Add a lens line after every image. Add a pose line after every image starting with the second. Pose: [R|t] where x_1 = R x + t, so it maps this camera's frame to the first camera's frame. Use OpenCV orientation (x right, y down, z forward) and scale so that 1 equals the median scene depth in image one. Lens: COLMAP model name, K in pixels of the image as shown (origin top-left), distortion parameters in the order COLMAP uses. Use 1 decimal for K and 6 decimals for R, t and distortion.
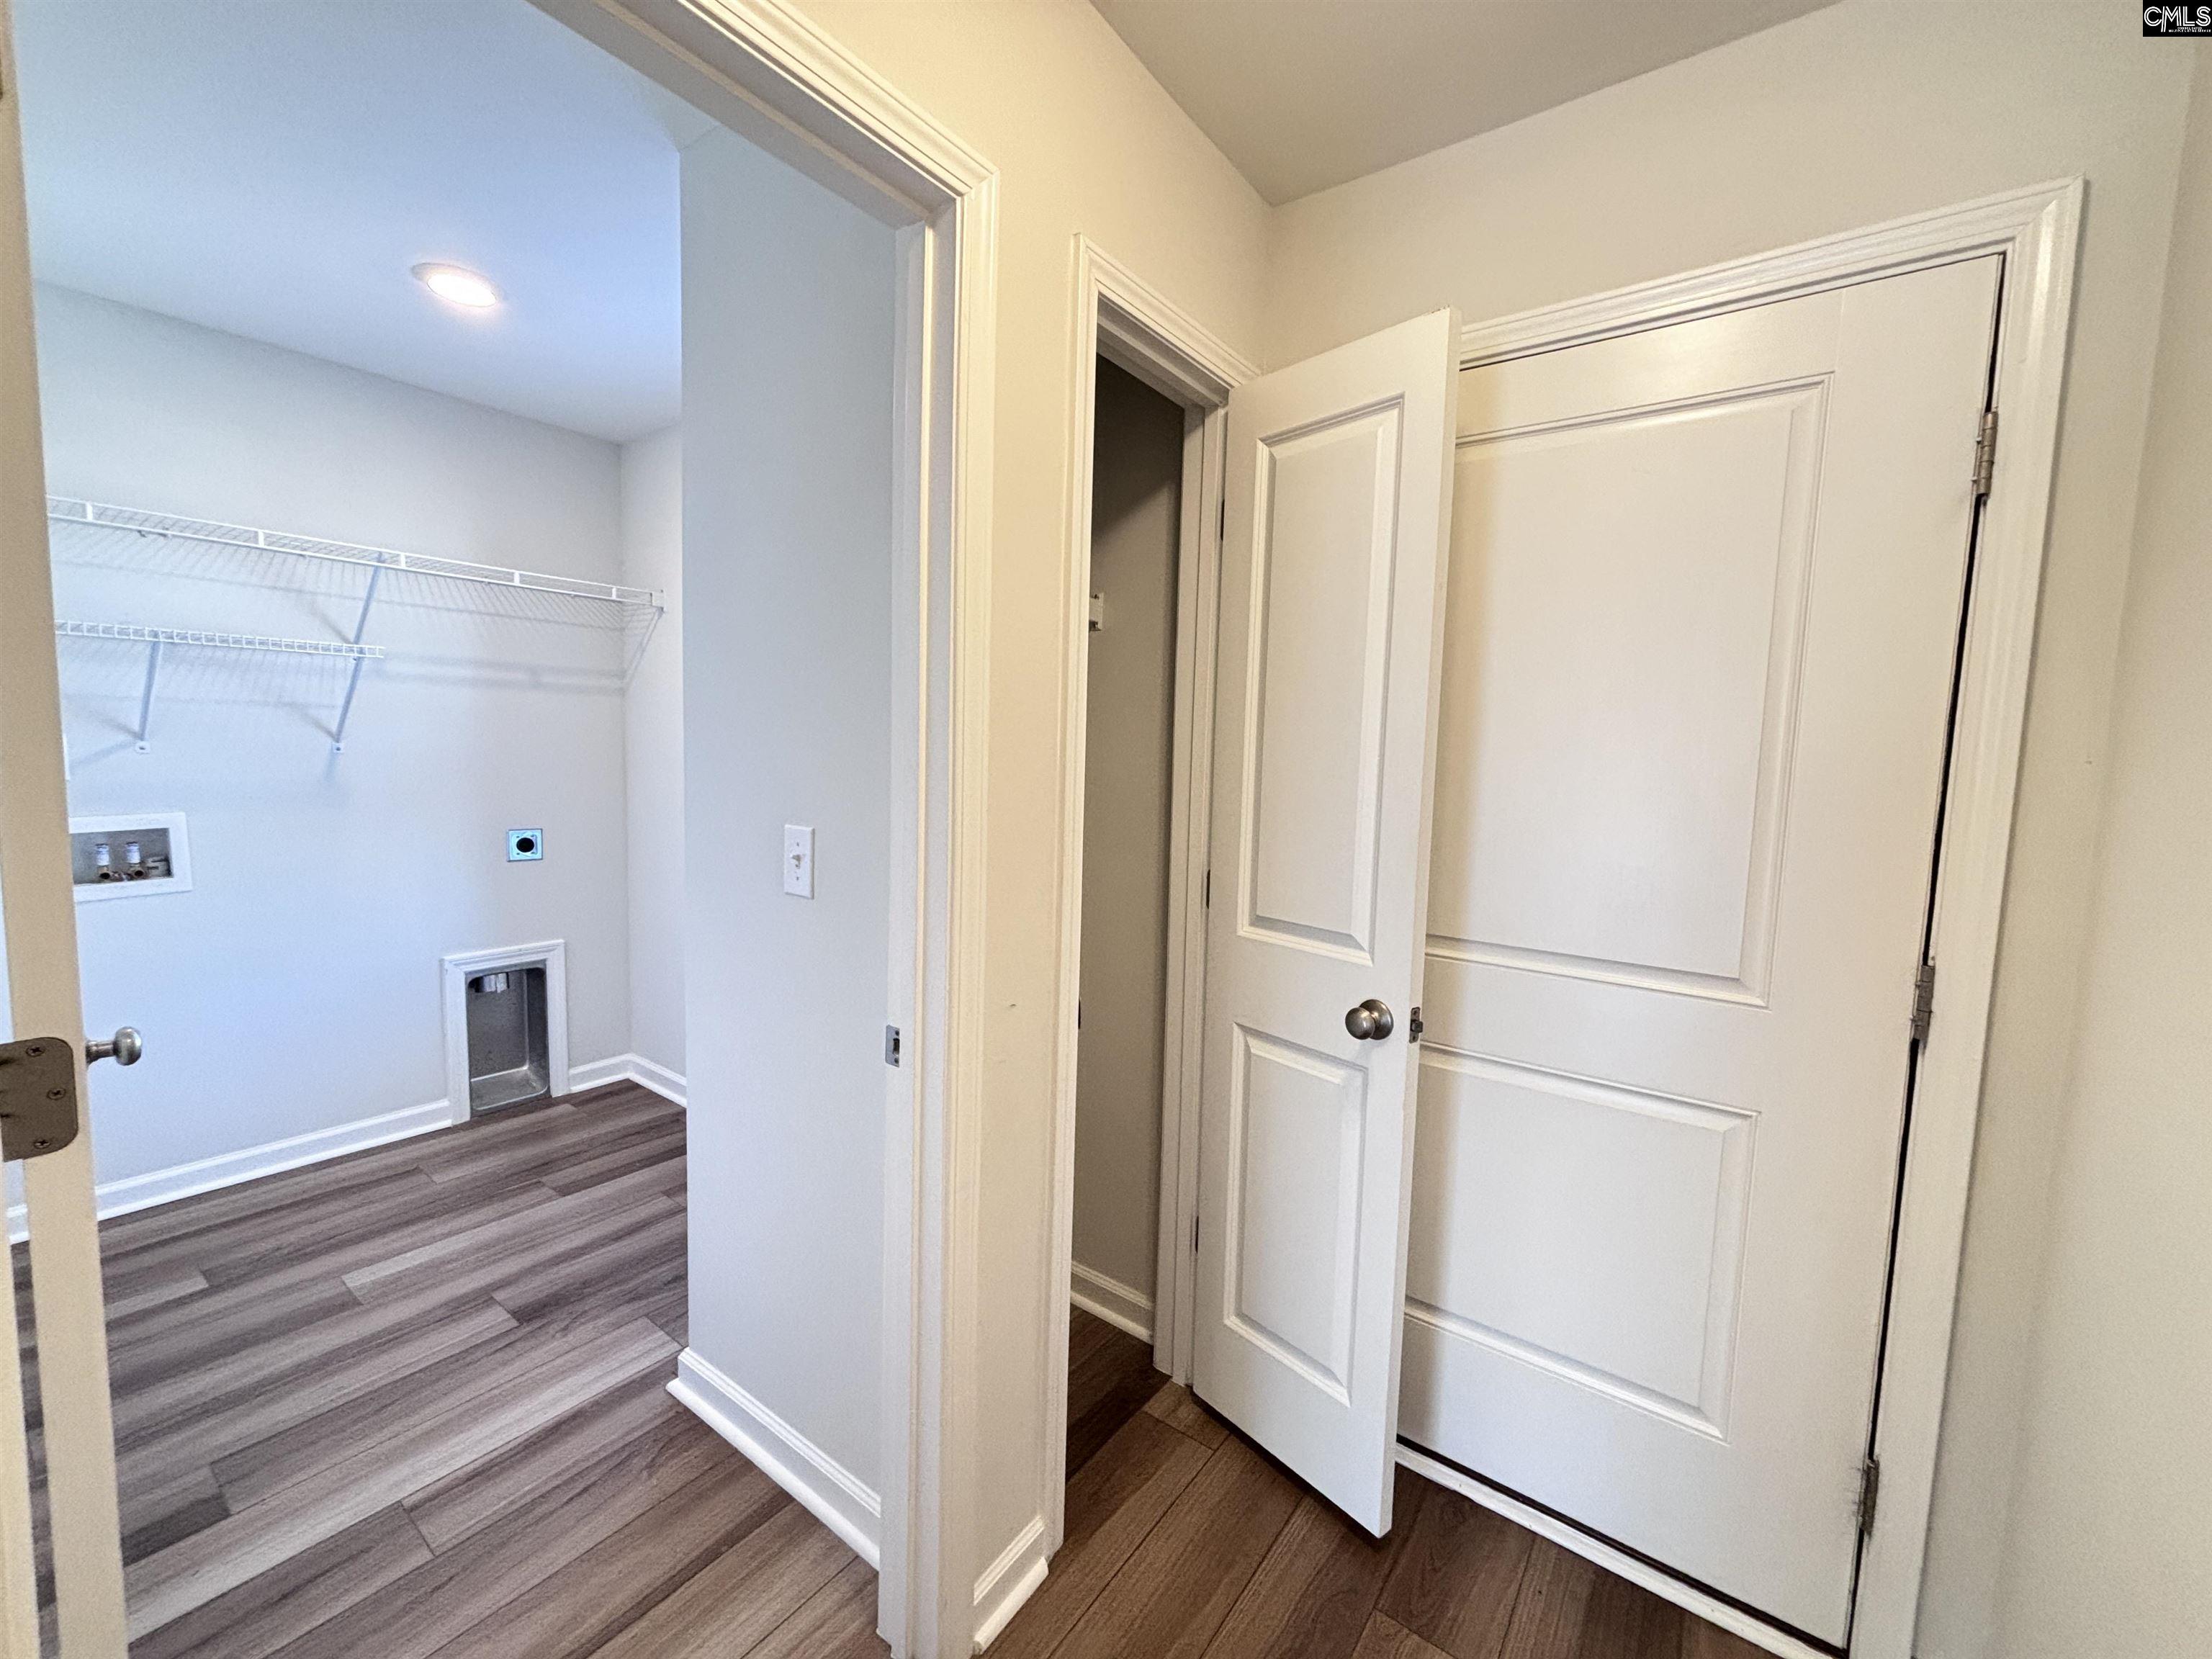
lens RADIAL K [[894.3, 0, 1102.5], [0, 894.3, 827.8], [0, 0, 1]] dist [0.000863, 0.000337]
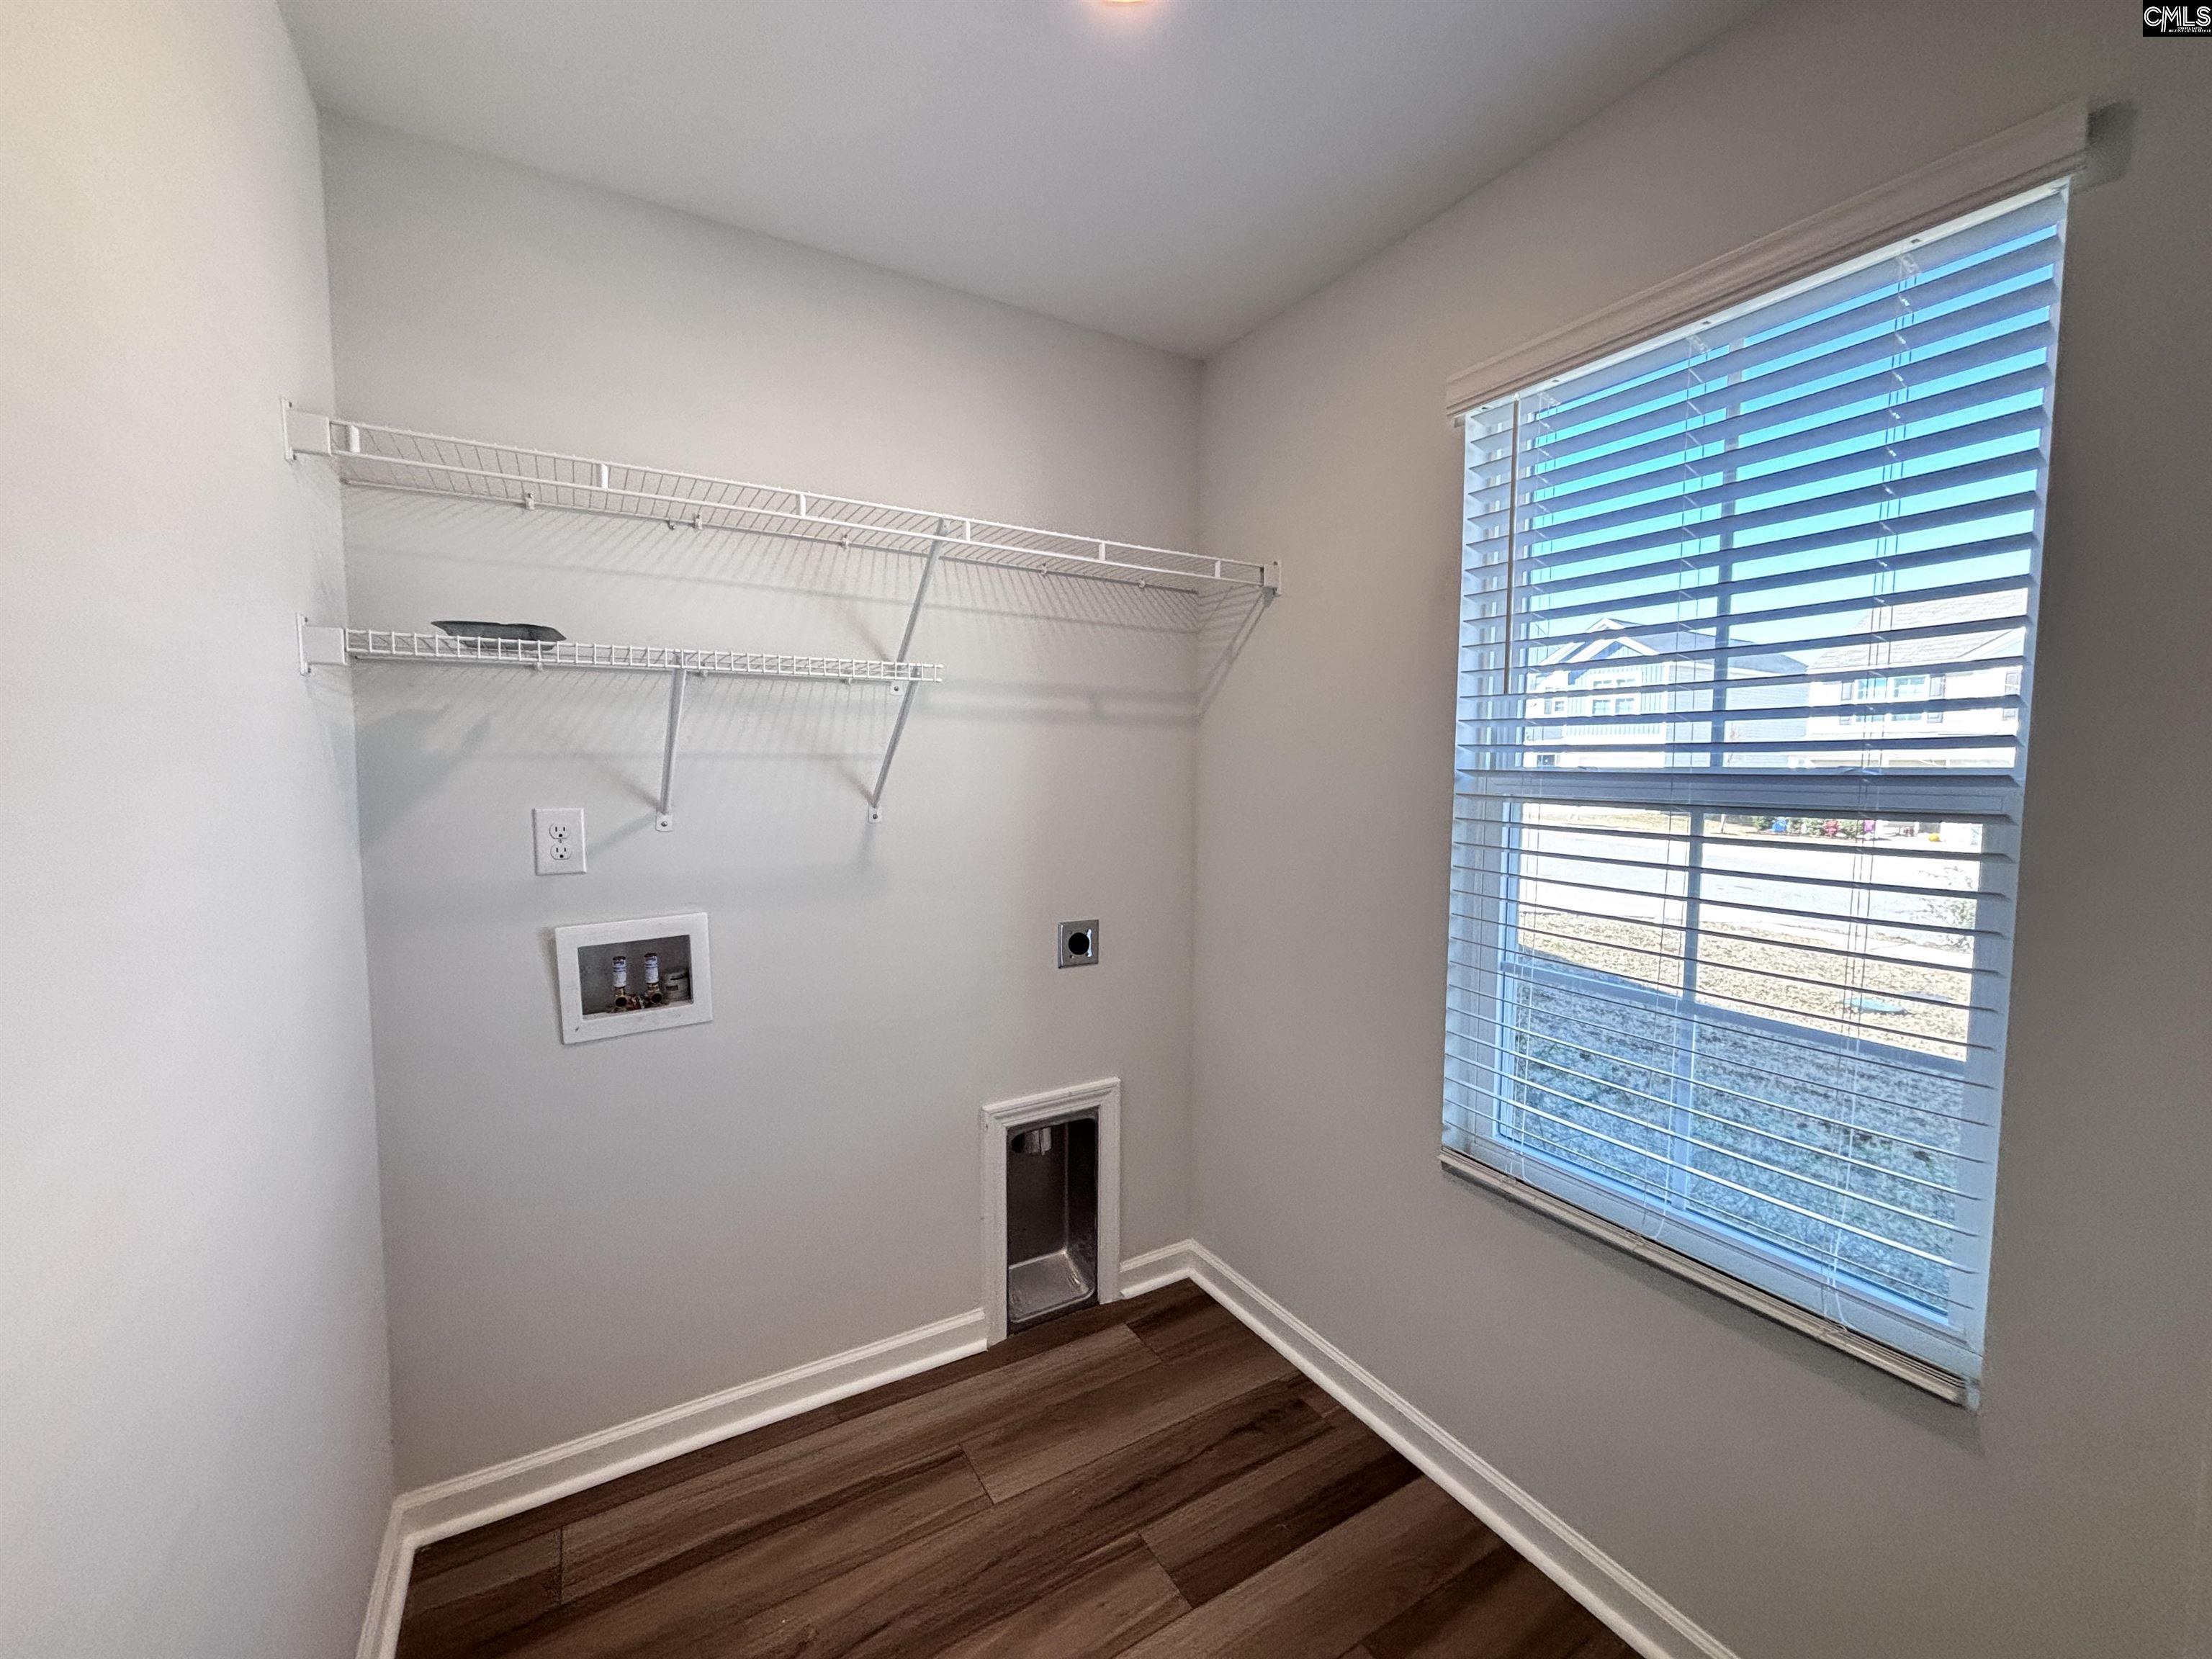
lens RADIAL K [[894.3, 0, 1106.5], [0, 894.3, 830.6], [0, 0, 1]] dist [0.000863, 0.000337]
pose [[0.922334, 0.007825, -0.386315, -0.417825], [-0.015490, 0.999740, -0.016732, -0.068954], [0.386084, 0.021416, 0.922215, 0.424421]]
